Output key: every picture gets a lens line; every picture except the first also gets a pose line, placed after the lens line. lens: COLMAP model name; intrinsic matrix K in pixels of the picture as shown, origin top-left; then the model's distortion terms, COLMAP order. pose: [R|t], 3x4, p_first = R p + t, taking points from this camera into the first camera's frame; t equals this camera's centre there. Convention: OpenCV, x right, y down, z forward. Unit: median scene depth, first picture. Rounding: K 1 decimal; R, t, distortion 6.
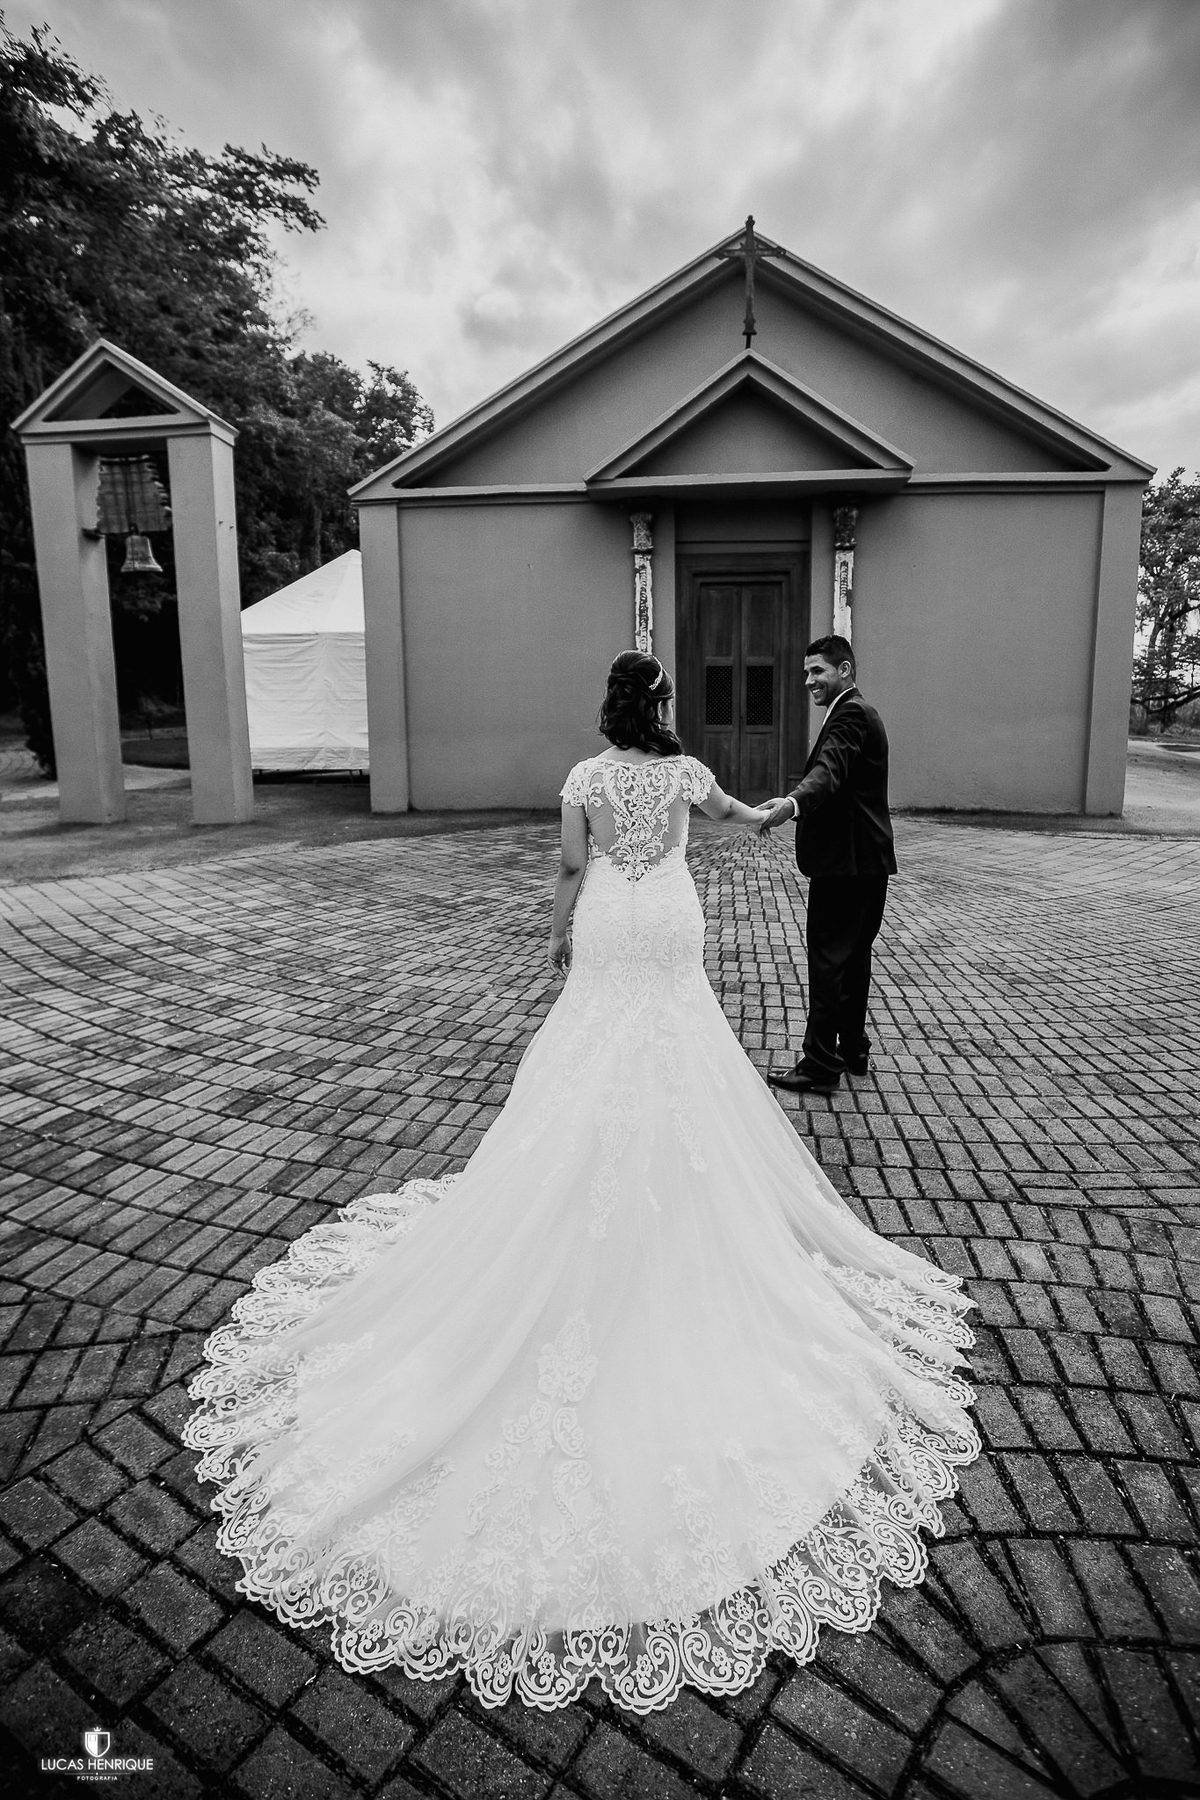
lens RADIAL K [[926.6, 0, 598.9], [0, 926.6, 879.5], [0, 0, 1]] dist [-0.068653, 0.027685]
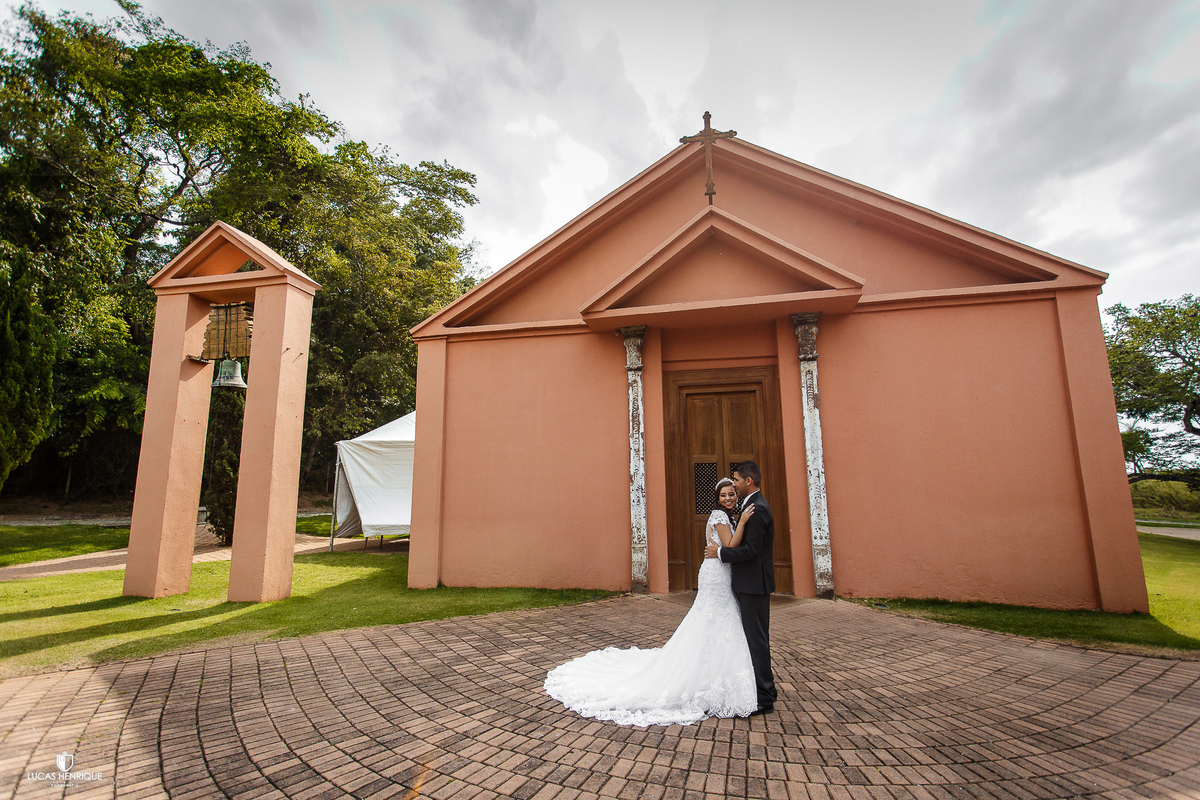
lens RADIAL K [[579.9, 0, 600.0], [0, 579.9, 400.0], [0, 0, 1]] dist [0.004849, 0.000351]
pose [[0.991380, -0.017964, -0.129778, 0.111202], [-0.026623, 0.942266, -0.333805, -0.070254], [0.128282, 0.334382, 0.933666, 0.328547]]
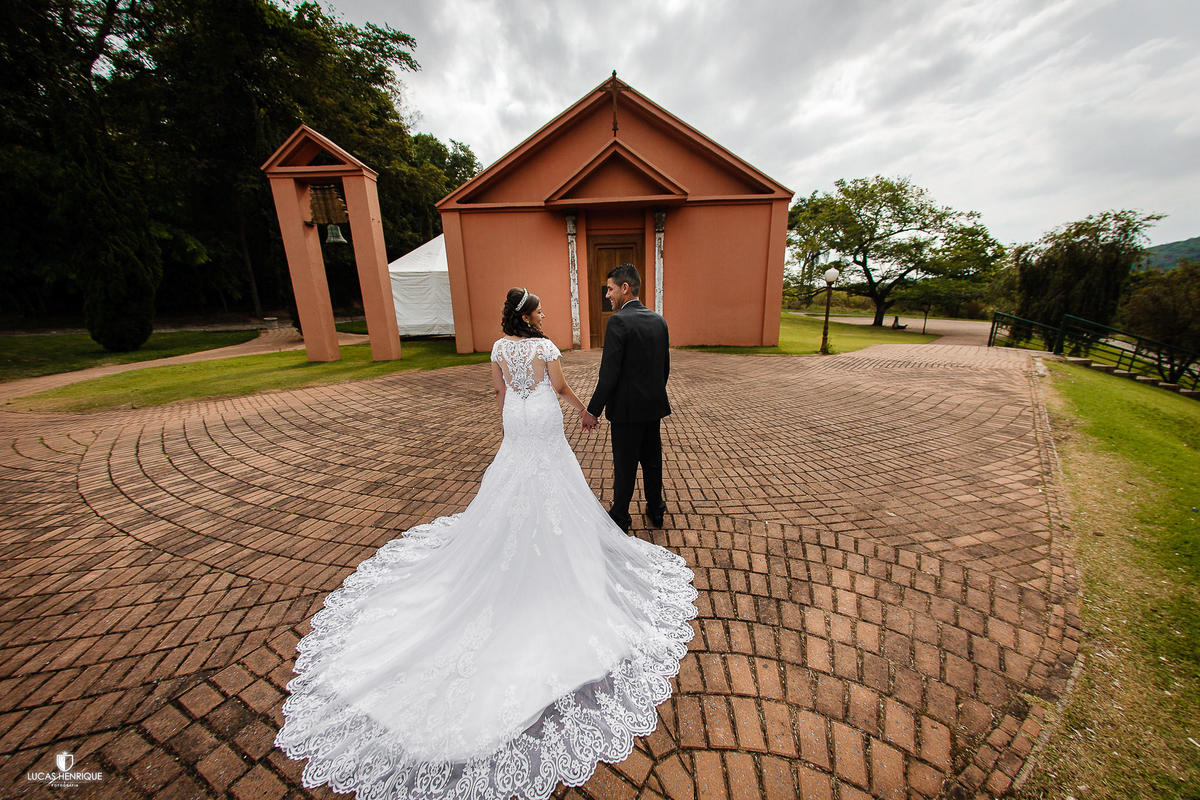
lens RADIAL K [[394.0, 0, 600.2], [0, 394.0, 409.0], [0, 0, 1]] dist [-0.000811, -0.000099]
pose [[0.996629, -0.036643, 0.073408, 0.033631], [0.030755, 0.996337, 0.079788, -0.003487], [-0.076063, -0.077262, 0.994105, -0.001717]]
